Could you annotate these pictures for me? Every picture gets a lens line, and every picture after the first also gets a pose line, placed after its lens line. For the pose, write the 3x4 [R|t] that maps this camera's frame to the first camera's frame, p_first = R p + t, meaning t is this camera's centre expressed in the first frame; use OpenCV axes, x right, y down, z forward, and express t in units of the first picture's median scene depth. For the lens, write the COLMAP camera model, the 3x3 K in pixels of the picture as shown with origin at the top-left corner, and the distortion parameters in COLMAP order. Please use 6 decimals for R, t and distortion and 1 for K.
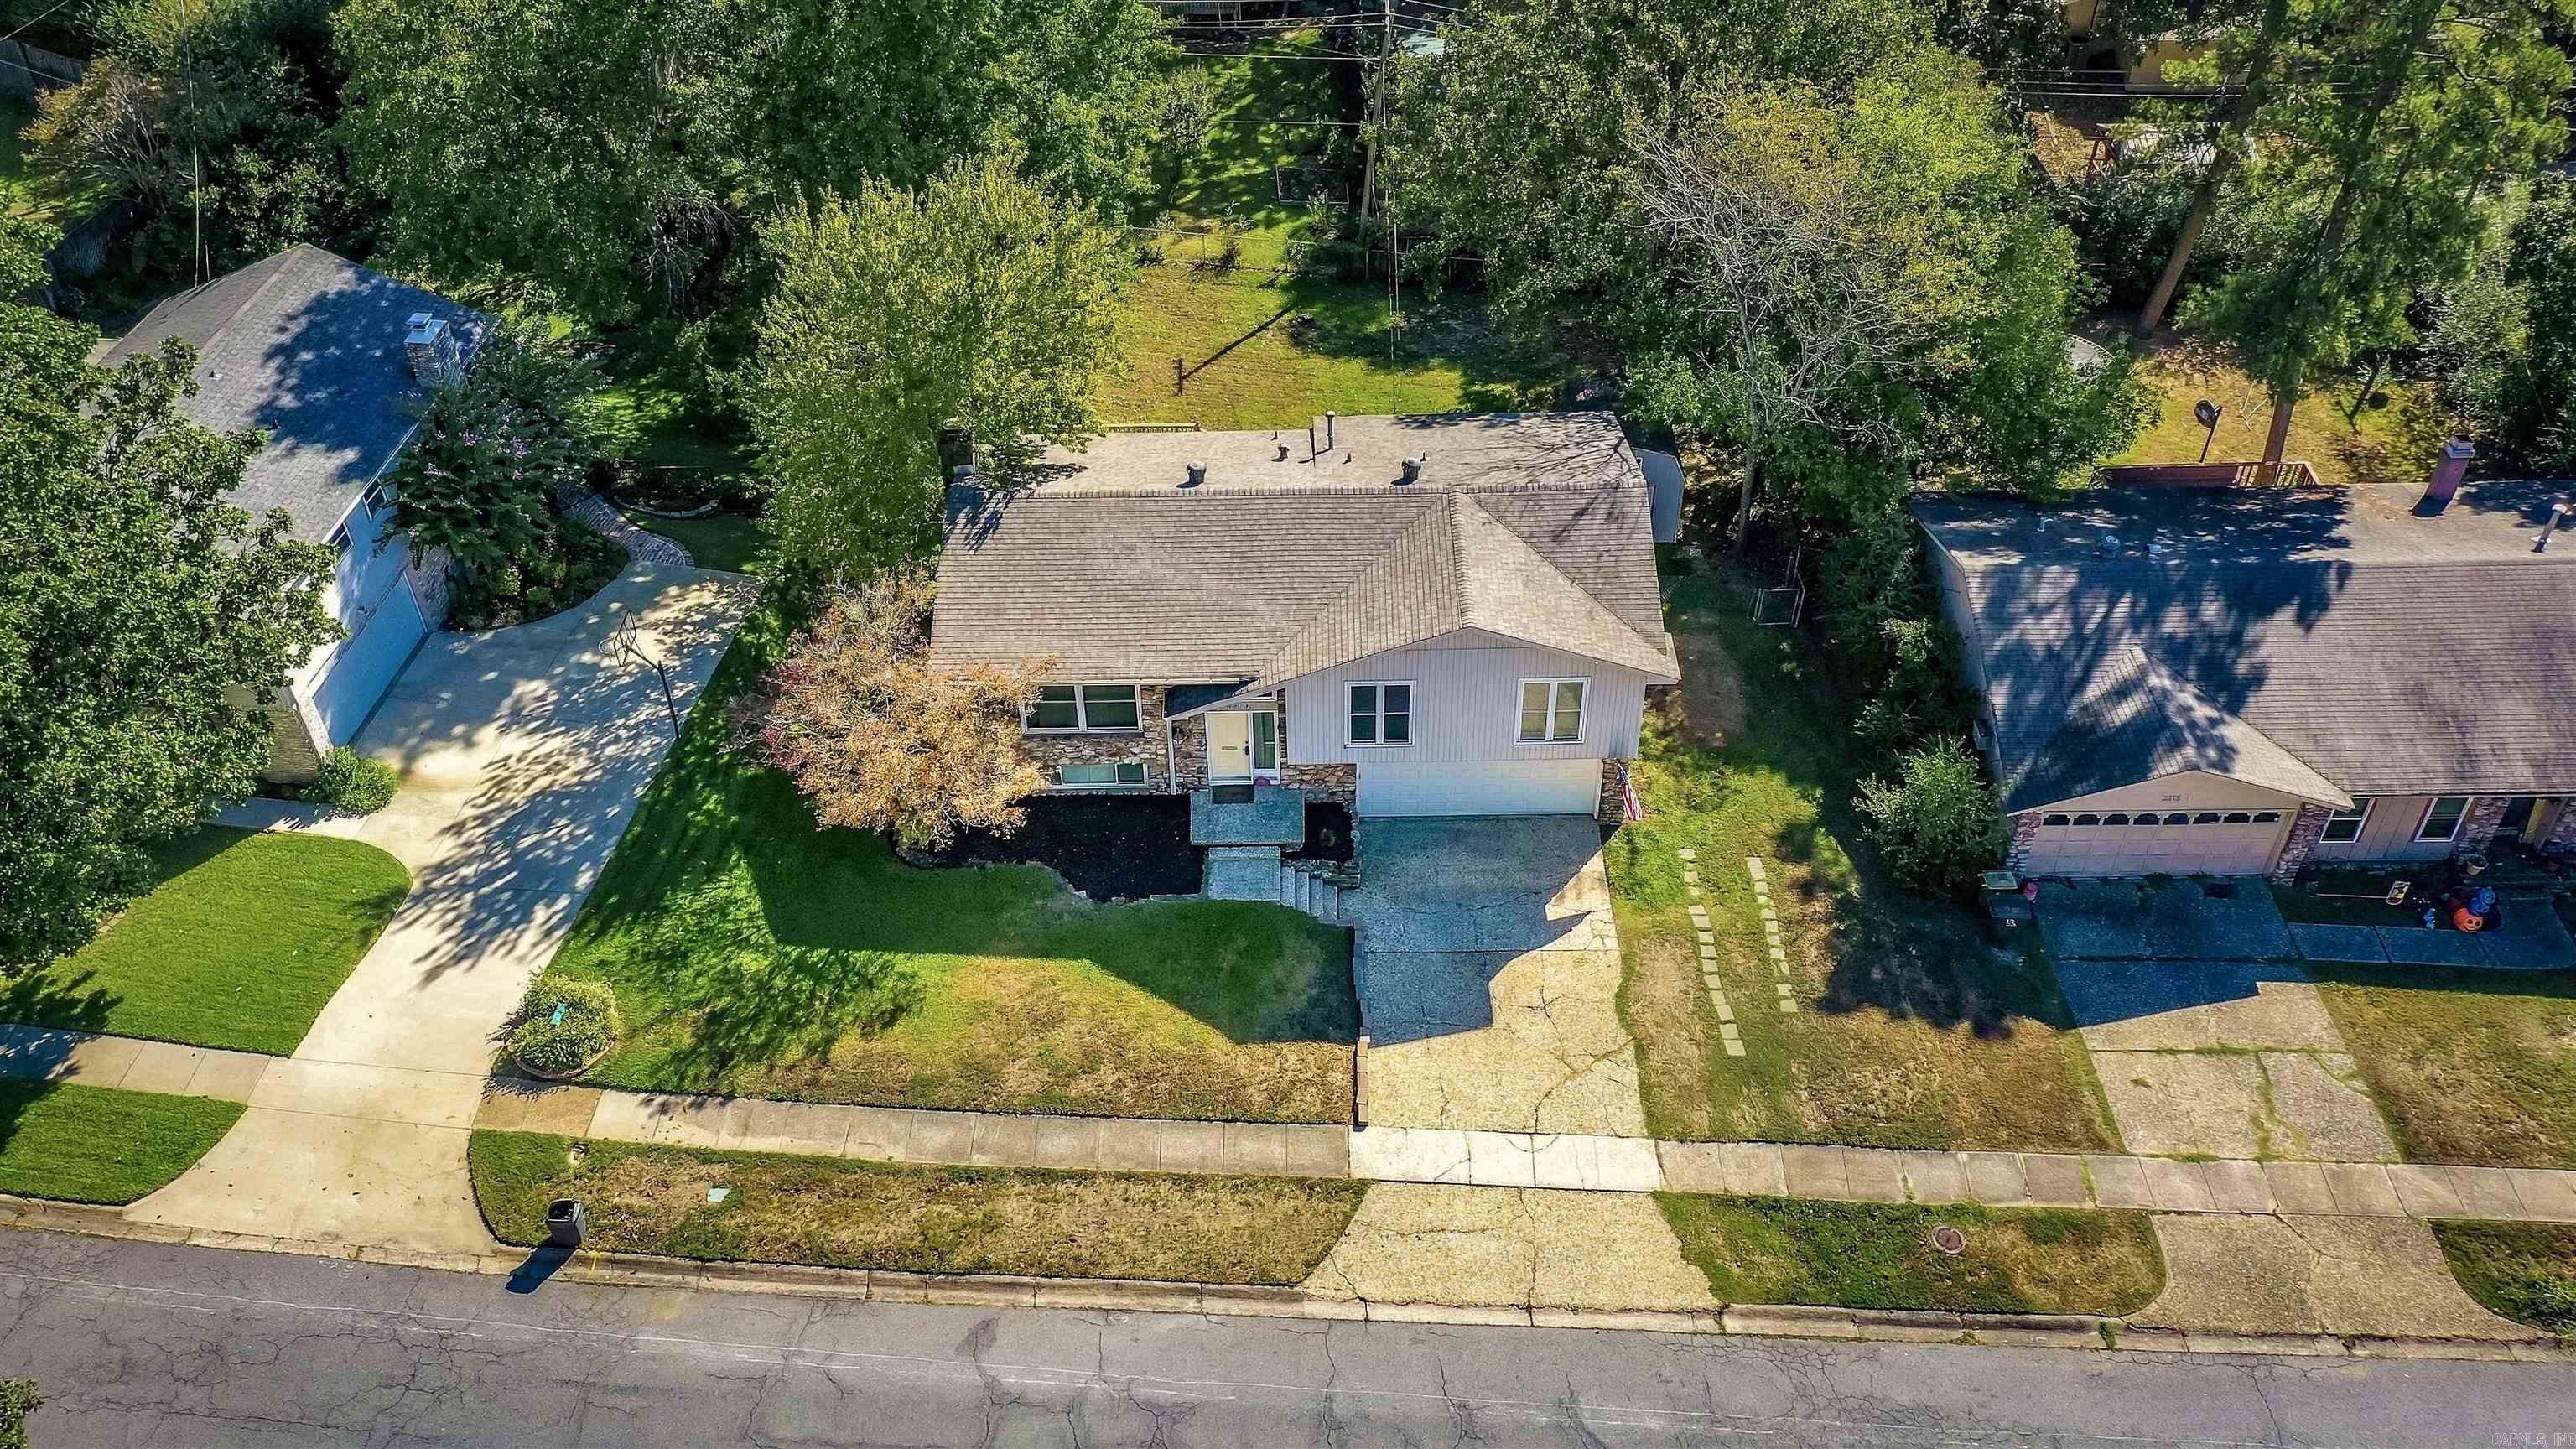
lens RADIAL K [[2026.3, 0, 1288.0], [0, 2026.3, 724.5], [0, 0, 1]] dist [-0.005954, 0.004570]
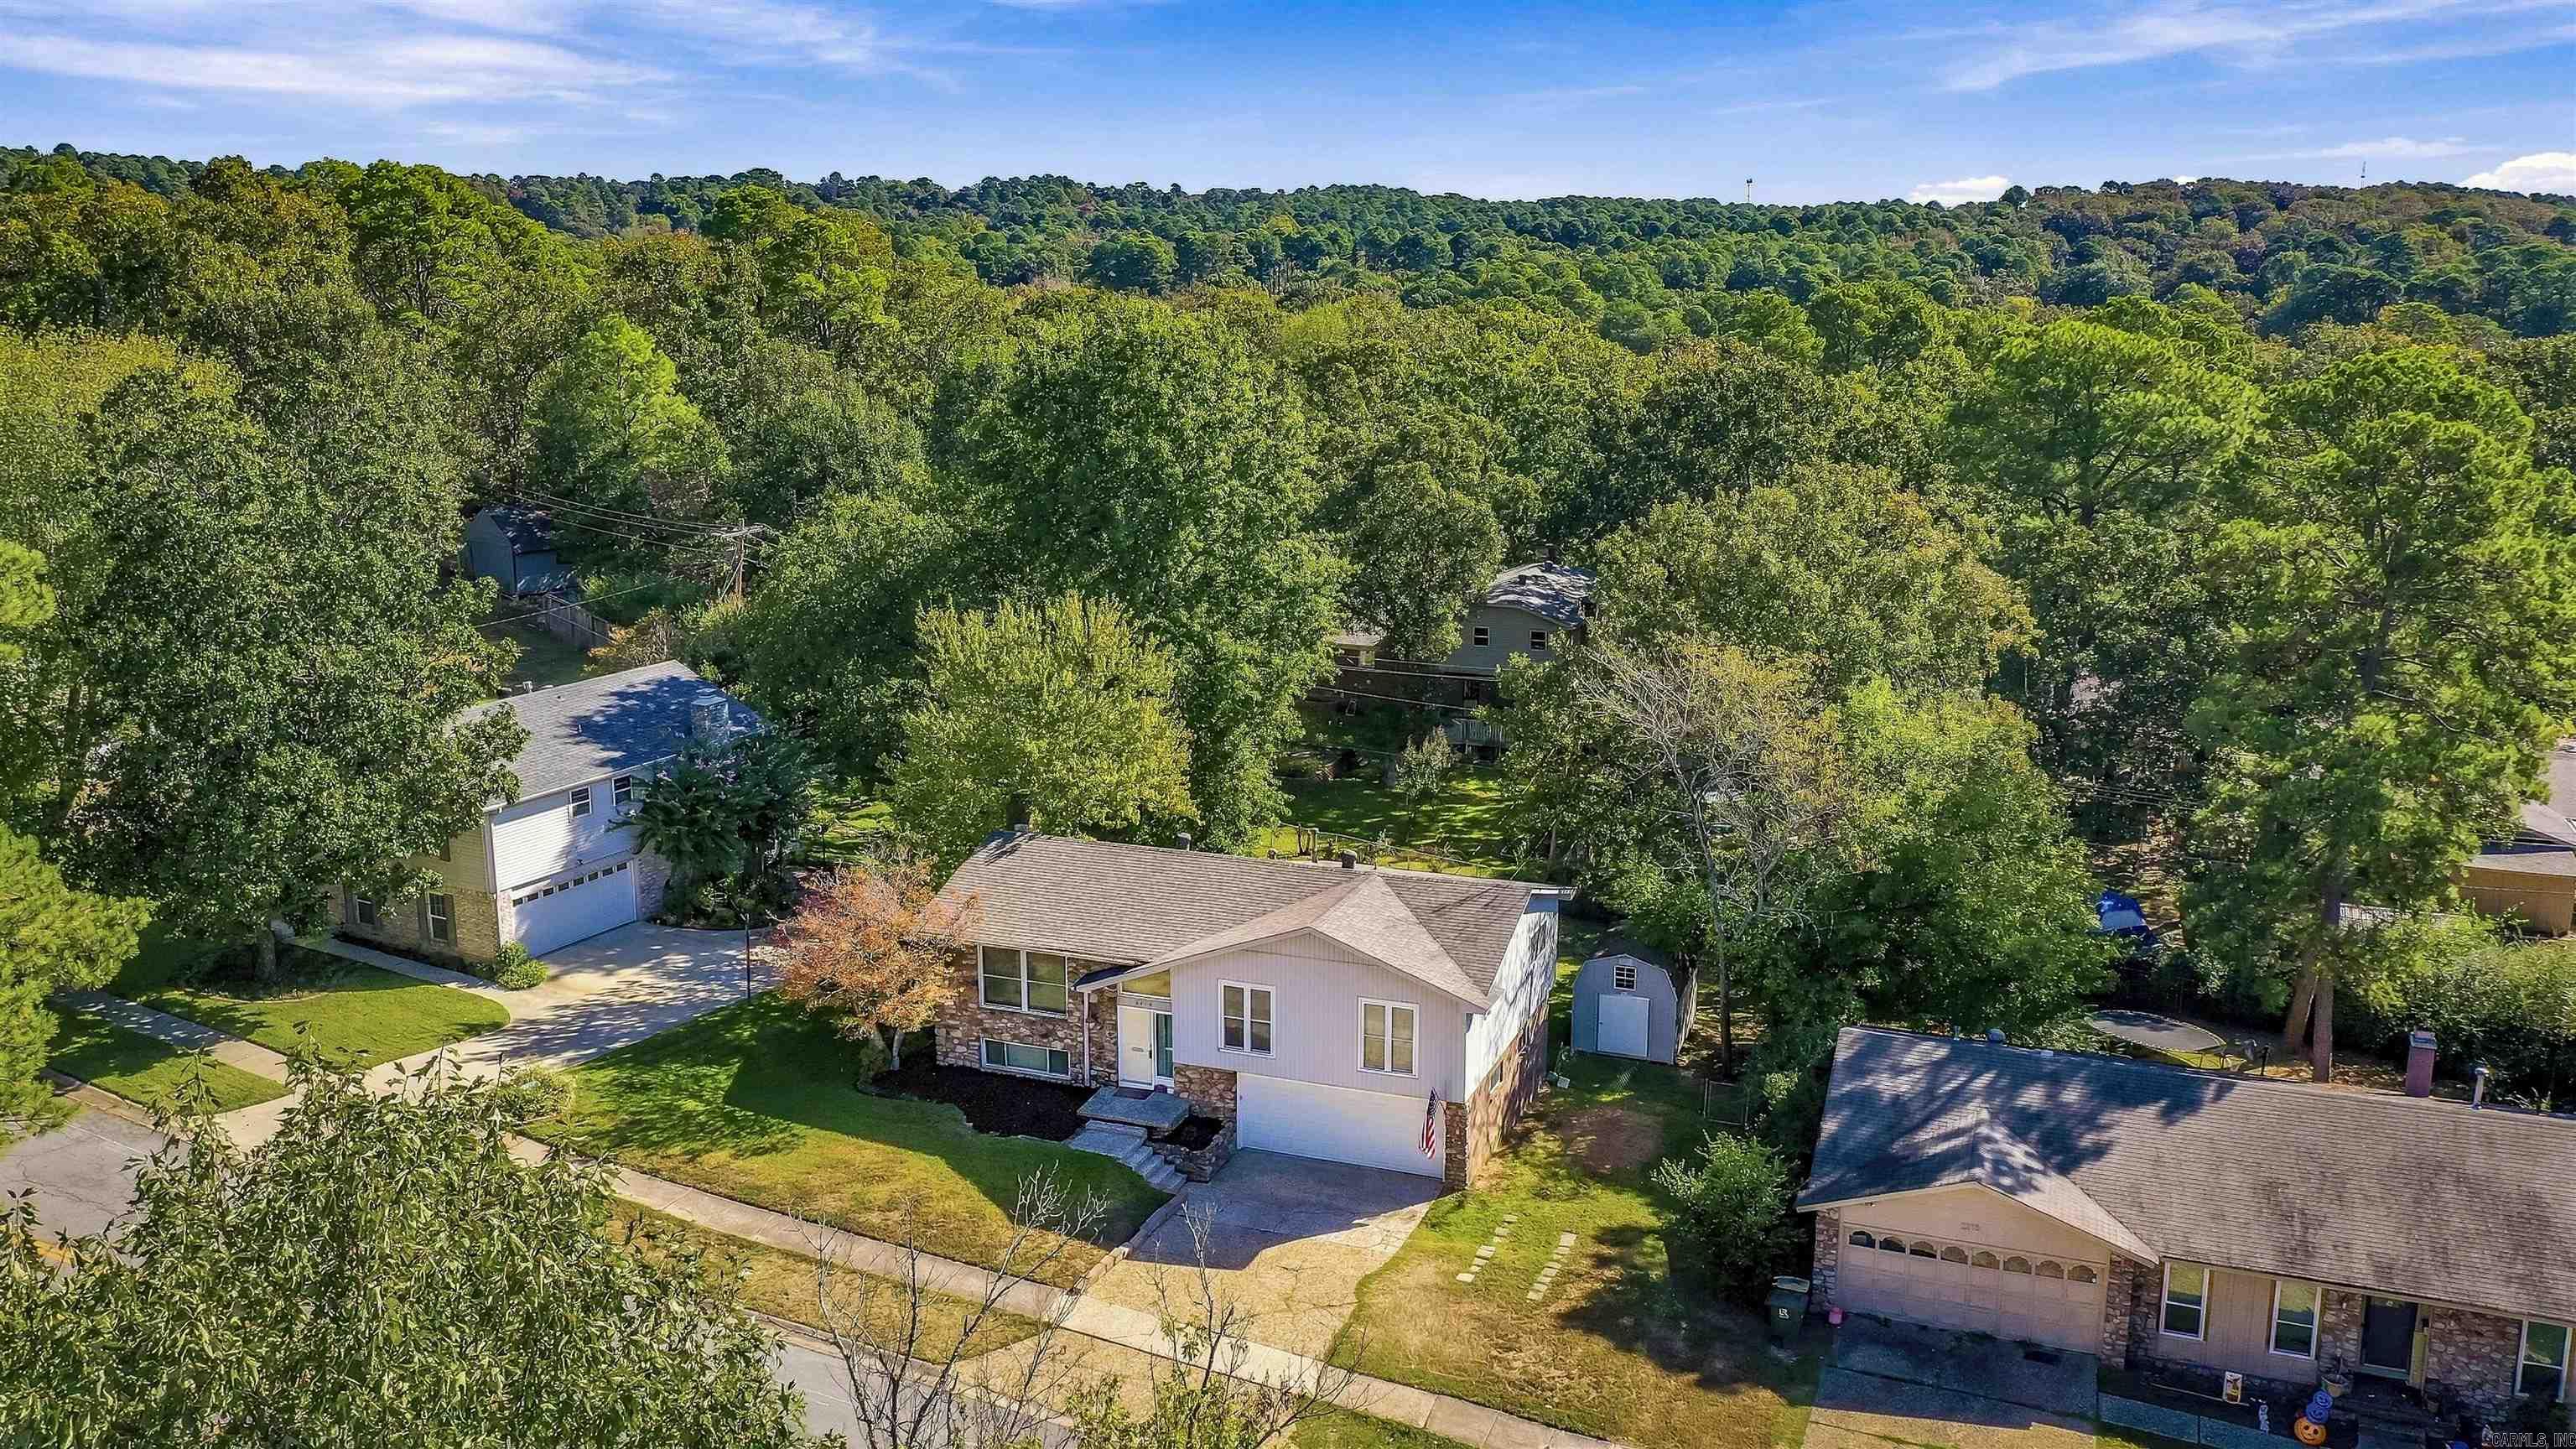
lens RADIAL K [[1980.1, 0, 1288.0], [0, 1980.1, 724.5], [0, 0, 1]] dist [-0.004210, -0.010621]
pose [[0.938049, 0.103884, -0.330563, 0.405857], [-0.247278, 0.868989, -0.428617, 0.313448], [0.242729, 0.483804, 0.840842, -0.021854]]
